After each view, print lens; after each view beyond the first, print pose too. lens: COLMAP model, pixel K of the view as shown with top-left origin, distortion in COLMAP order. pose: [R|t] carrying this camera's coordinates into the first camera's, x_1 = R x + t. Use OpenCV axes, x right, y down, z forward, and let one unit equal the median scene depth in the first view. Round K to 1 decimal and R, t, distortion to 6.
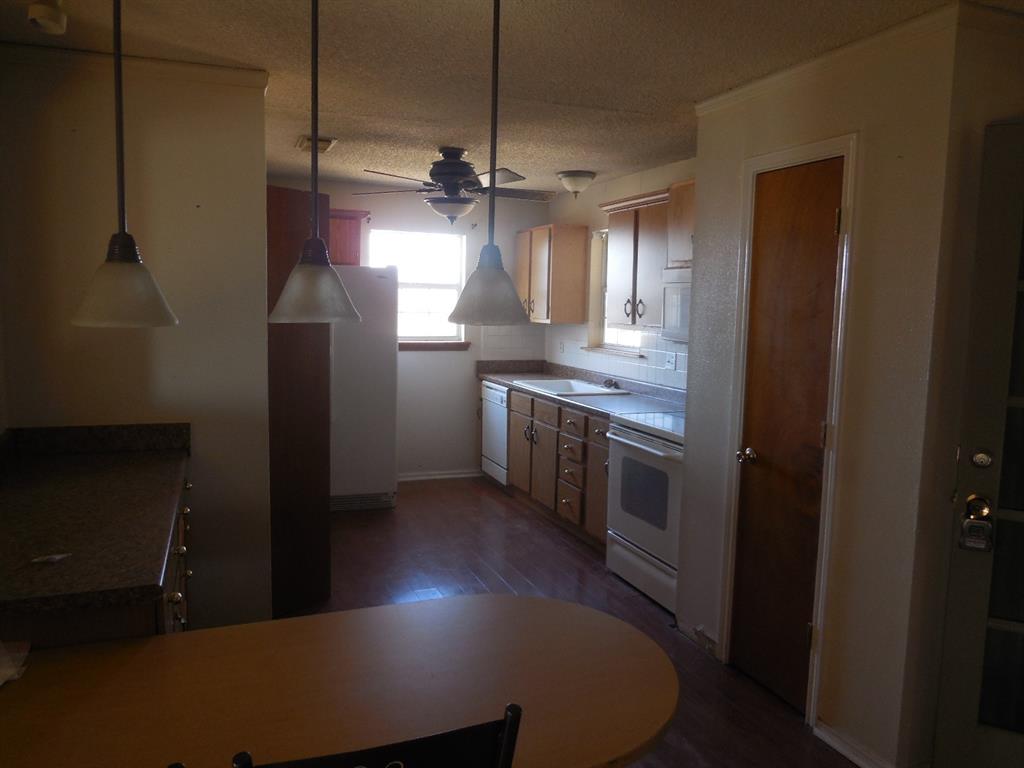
lens RADIAL K [[742.9, 0, 512.0], [0, 742.9, 384.0], [0, 0, 1]] dist [-0.000518, -0.000884]
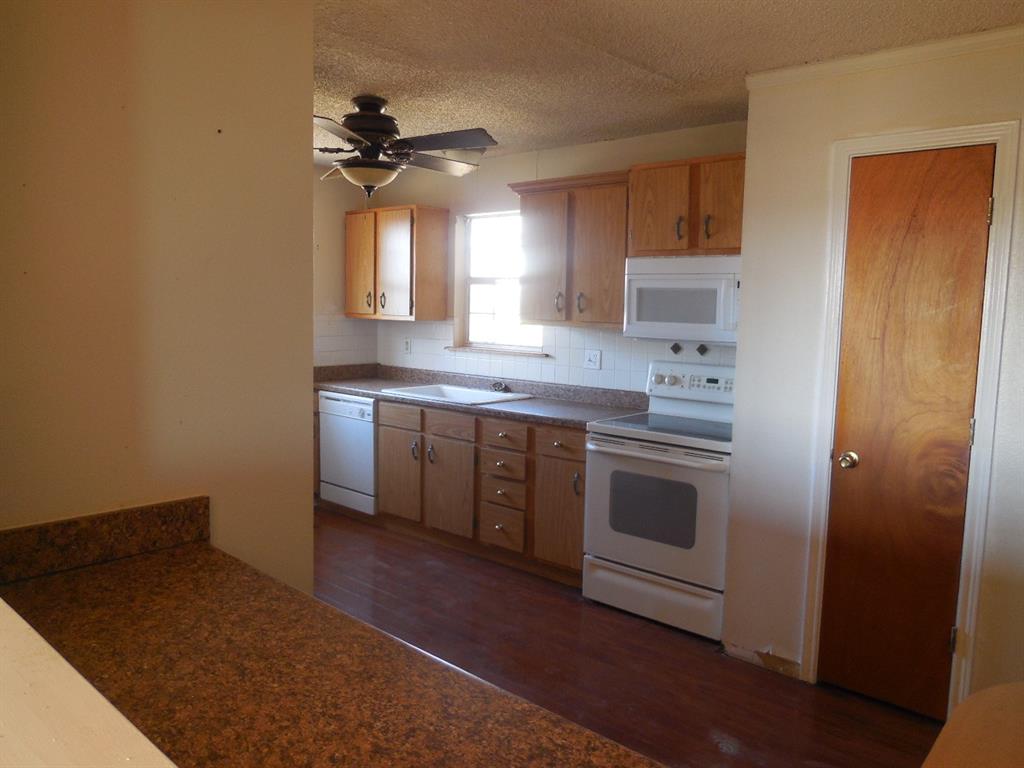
lens RADIAL K [[748.0, 0, 512.0], [0, 748.0, 384.0], [0, 0, 1]] dist [-0.005221, -0.000192]
pose [[0.891155, -0.051725, 0.450740, -0.276577], [0.049223, 0.998638, 0.017282, -0.020472], [-0.451020, 0.006786, 0.892488, 0.203867]]
